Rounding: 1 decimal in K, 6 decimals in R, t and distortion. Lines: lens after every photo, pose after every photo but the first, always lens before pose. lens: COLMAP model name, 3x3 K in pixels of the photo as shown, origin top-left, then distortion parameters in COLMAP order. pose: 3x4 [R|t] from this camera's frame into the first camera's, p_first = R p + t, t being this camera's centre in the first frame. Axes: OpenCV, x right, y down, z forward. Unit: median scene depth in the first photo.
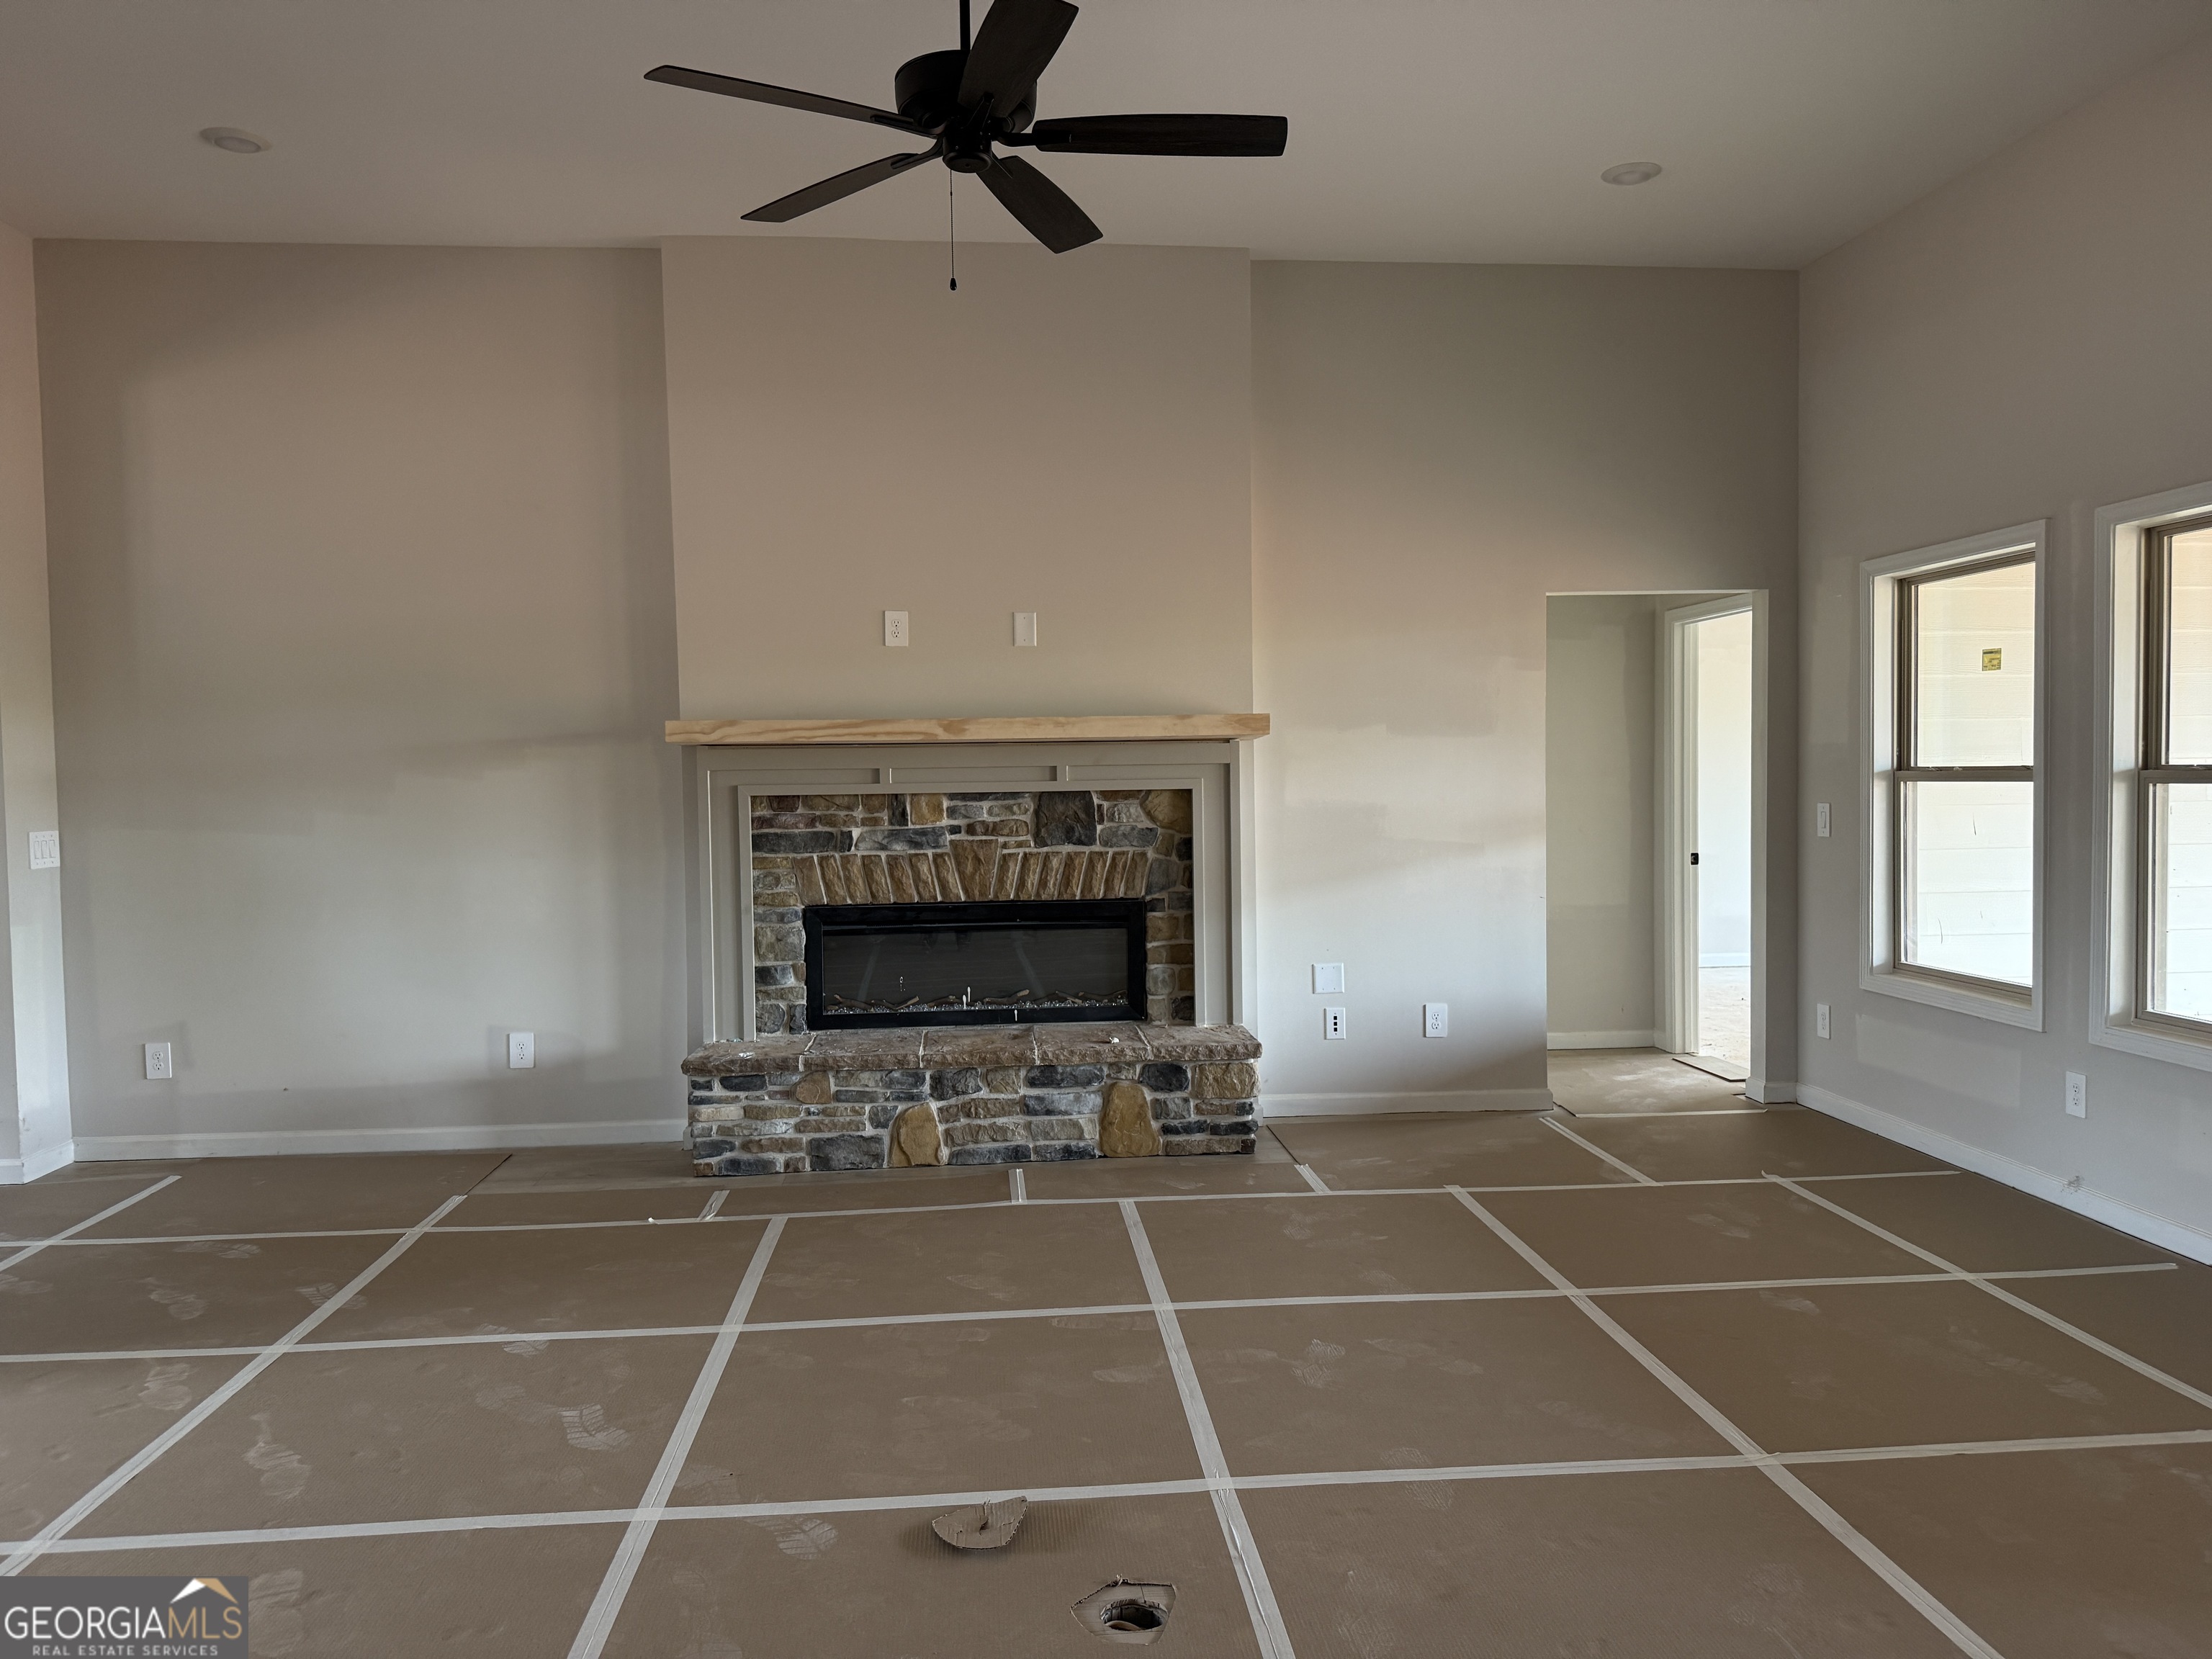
lens RADIAL K [[1547.4, 0, 1151.1], [0, 1547.4, 831.4], [0, 0, 1]] dist [0.132958, -0.201489]
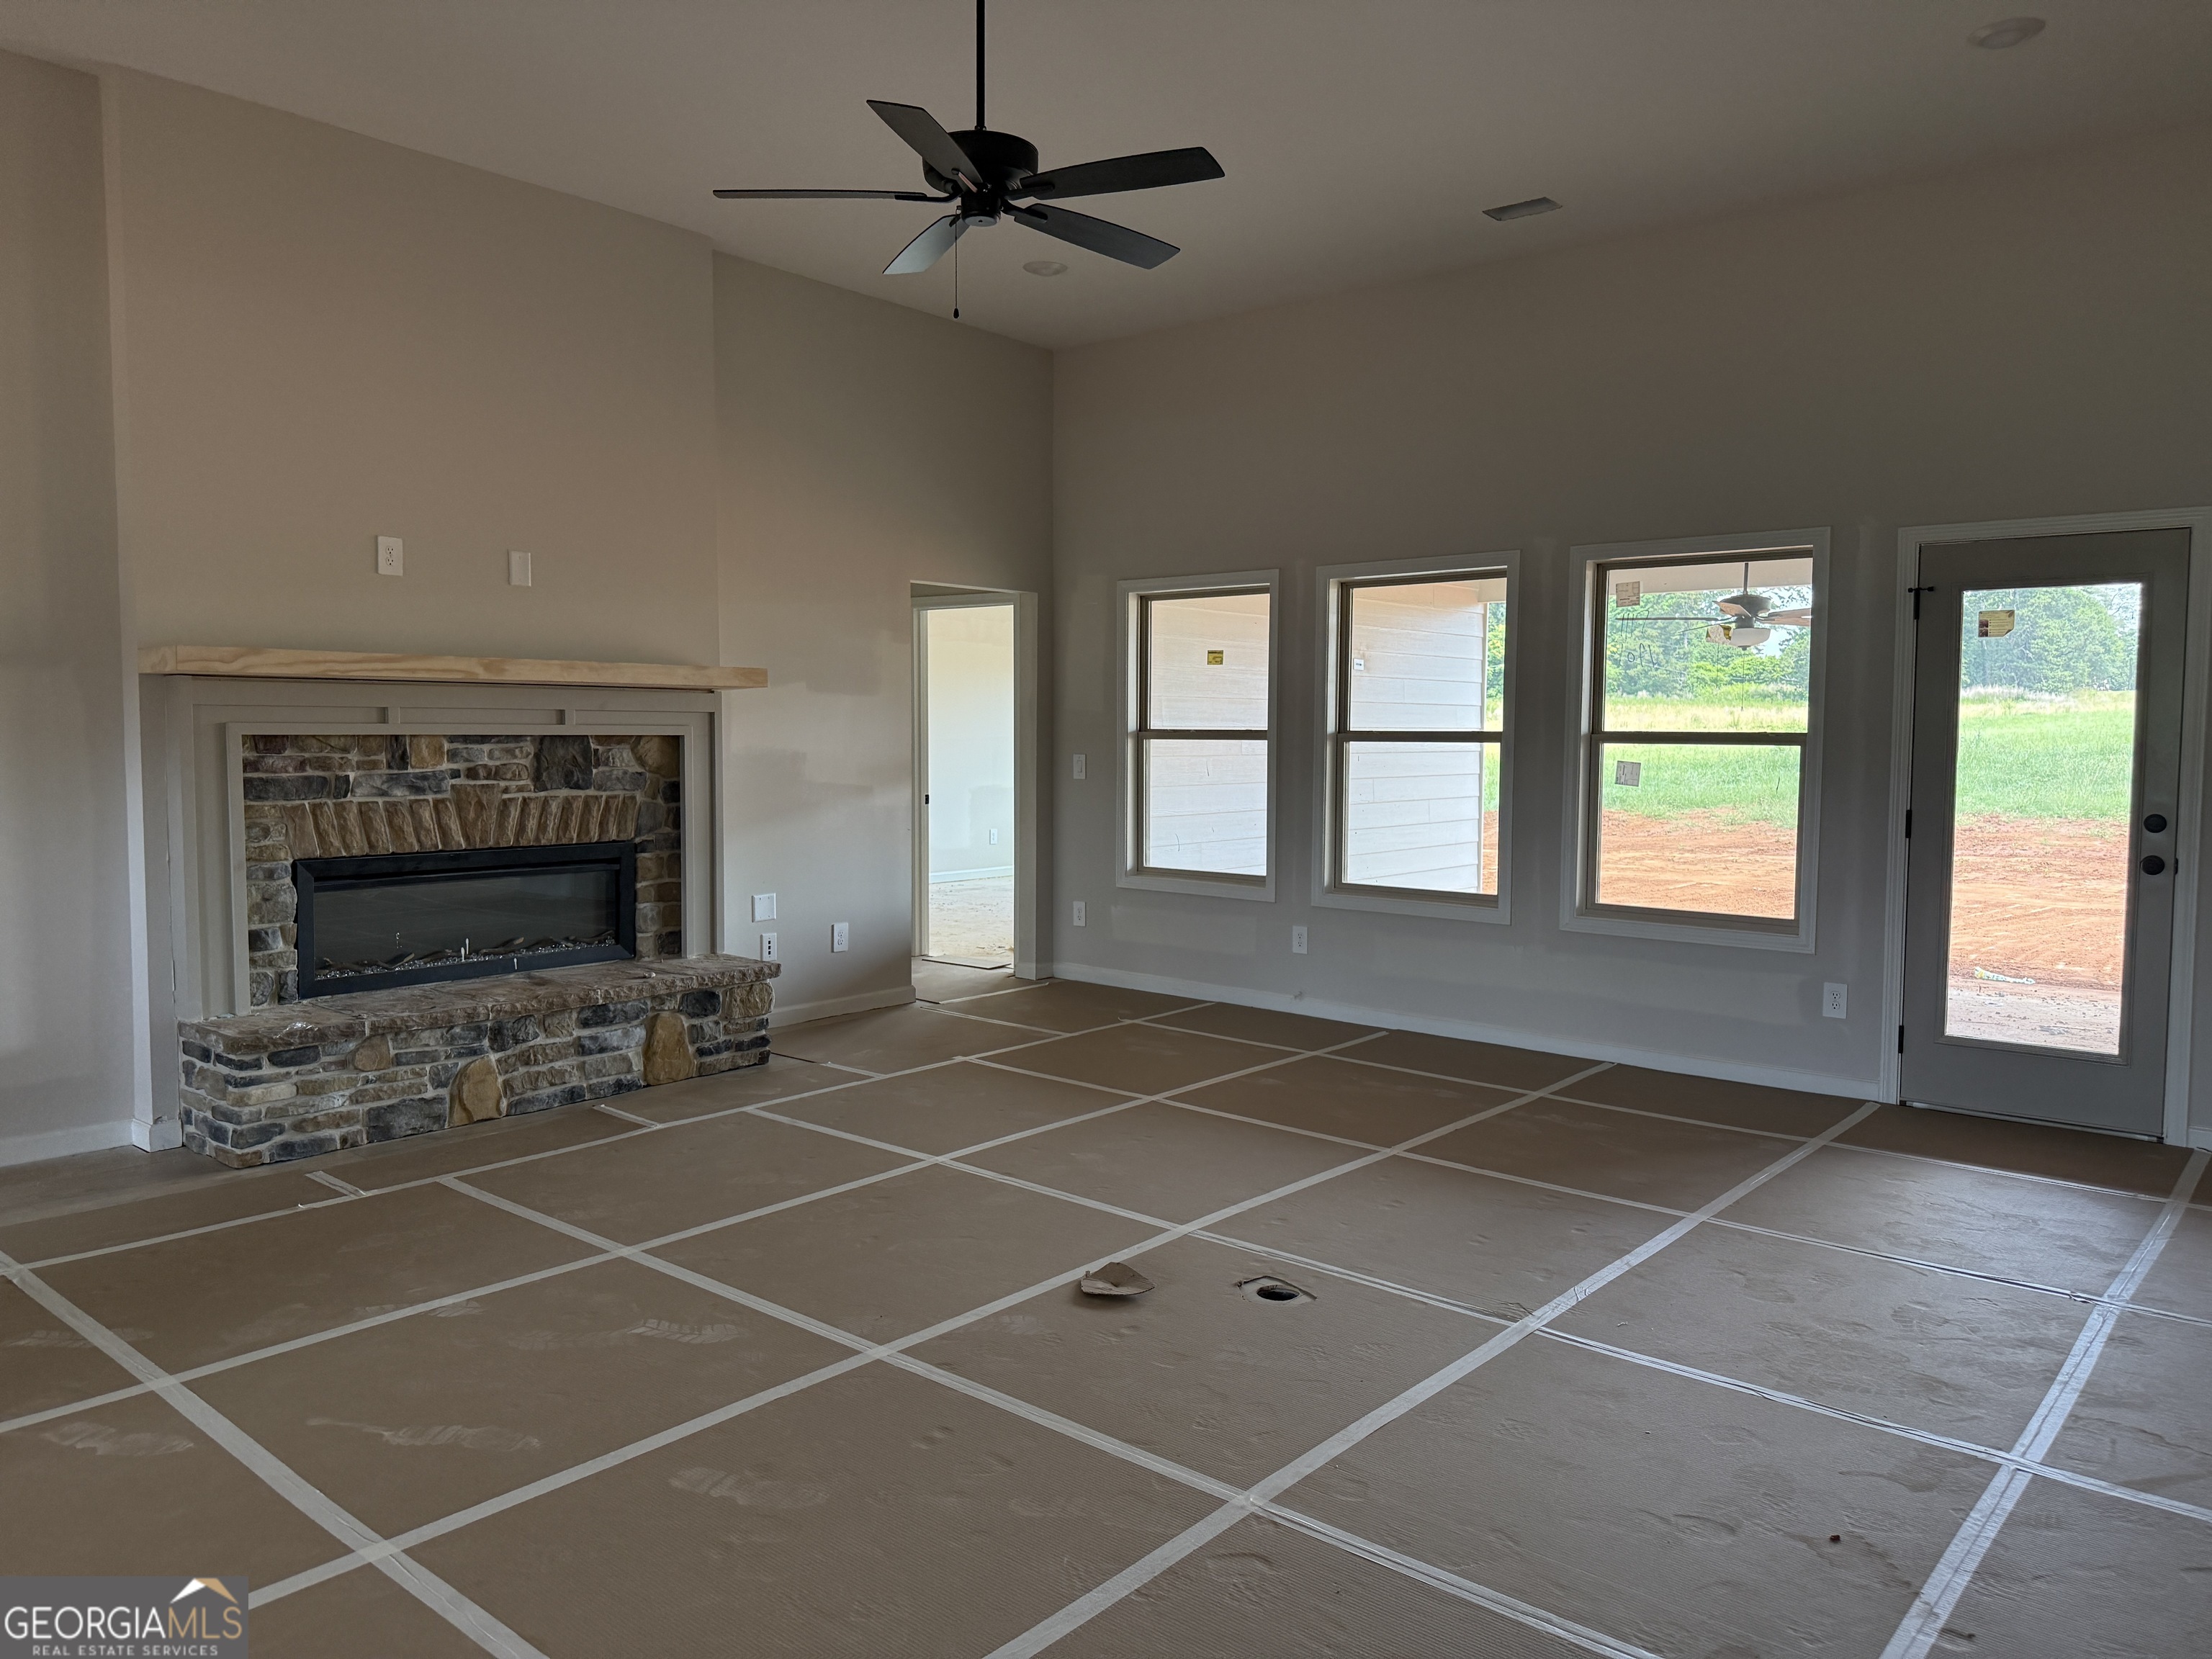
lens RADIAL K [[1554.2, 0, 1106.0], [0, 1554.2, 829.5], [0, 0, 1]] dist [0.183114, -0.410000]
pose [[0.709263, -0.027068, 0.704424, -0.534004], [0.007689, 0.999500, 0.030664, 0.006371], [-0.704902, -0.016332, 0.709117, 0.031784]]
